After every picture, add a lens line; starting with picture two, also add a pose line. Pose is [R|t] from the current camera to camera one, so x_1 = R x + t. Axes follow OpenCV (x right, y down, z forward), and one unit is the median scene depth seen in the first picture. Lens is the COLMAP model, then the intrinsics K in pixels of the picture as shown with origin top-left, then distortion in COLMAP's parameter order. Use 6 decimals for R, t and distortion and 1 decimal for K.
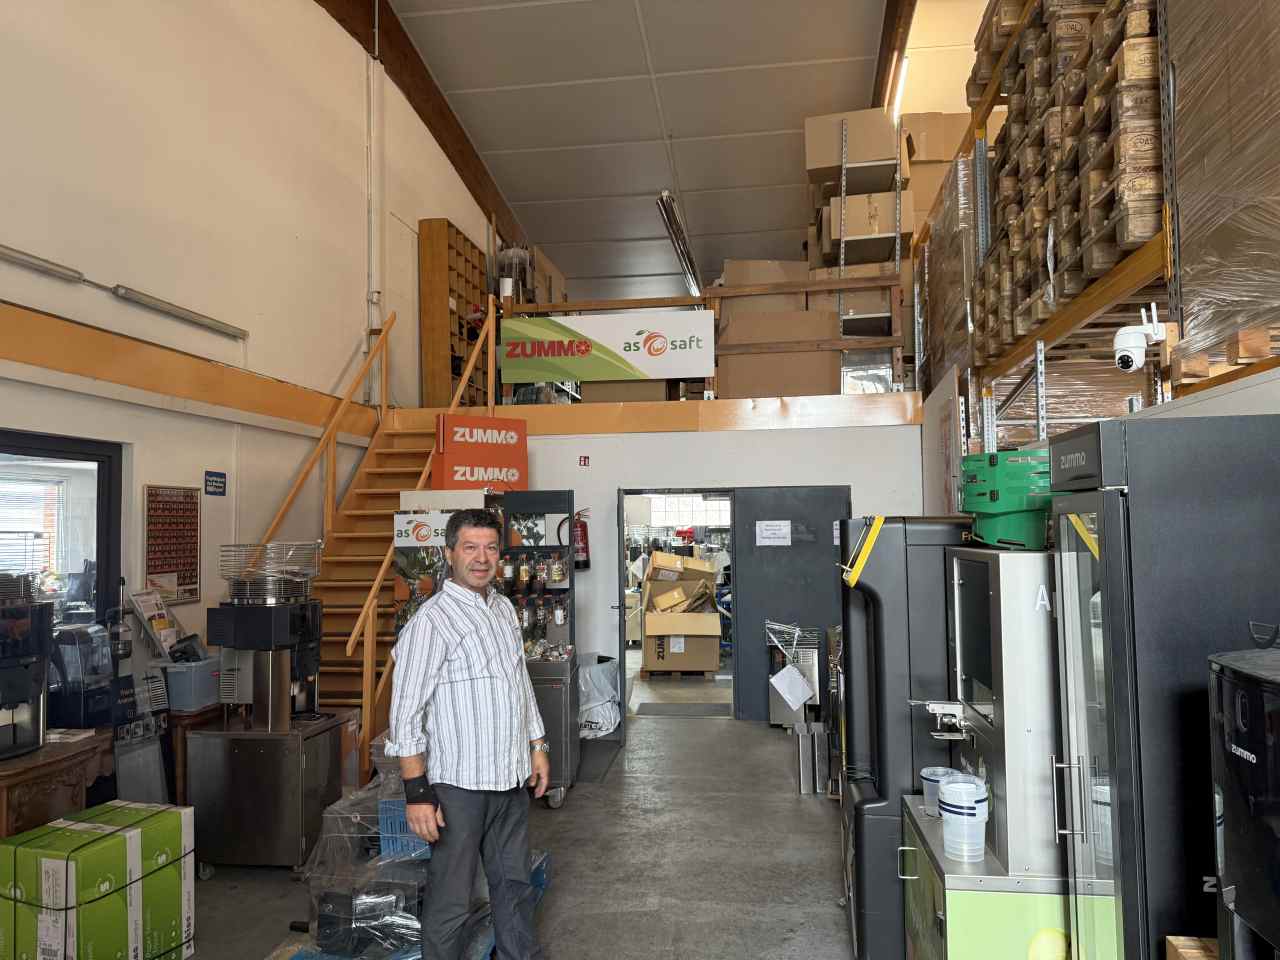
lens RADIAL K [[912.5, 0, 641.8], [0, 912.5, 483.0], [0, 0, 1]] dist [-0.000227, -0.004364]
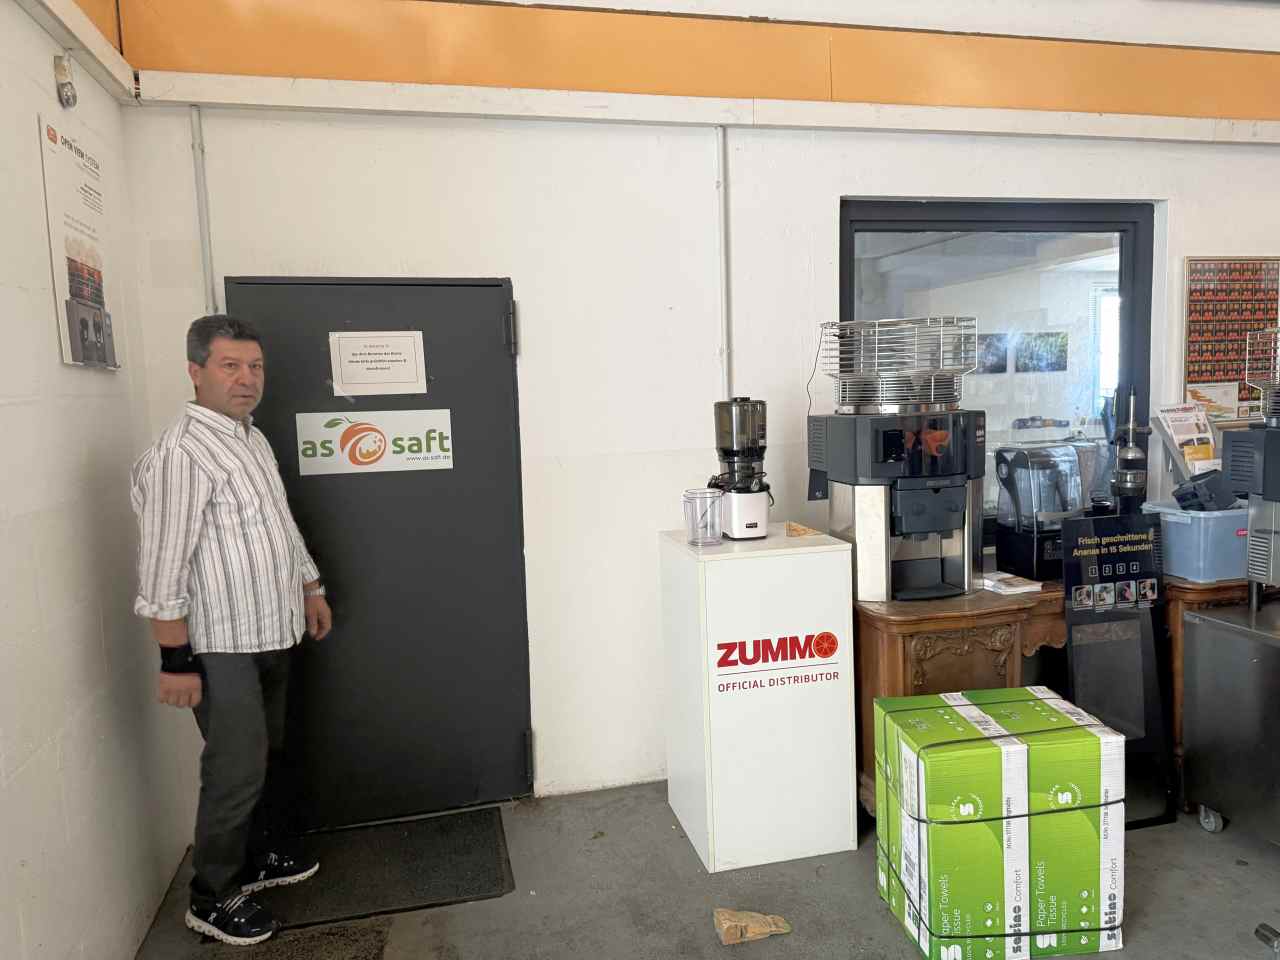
lens RADIAL K [[912.5, 0, 641.8], [0, 912.5, 483.0], [0, 0, 1]] dist [-0.000227, -0.004364]
pose [[0.386941, 0.098867, -0.916789, -0.055110], [0.074182, 0.987675, 0.137821, 0.066330], [0.919116, -0.121338, 0.374838, 0.458268]]
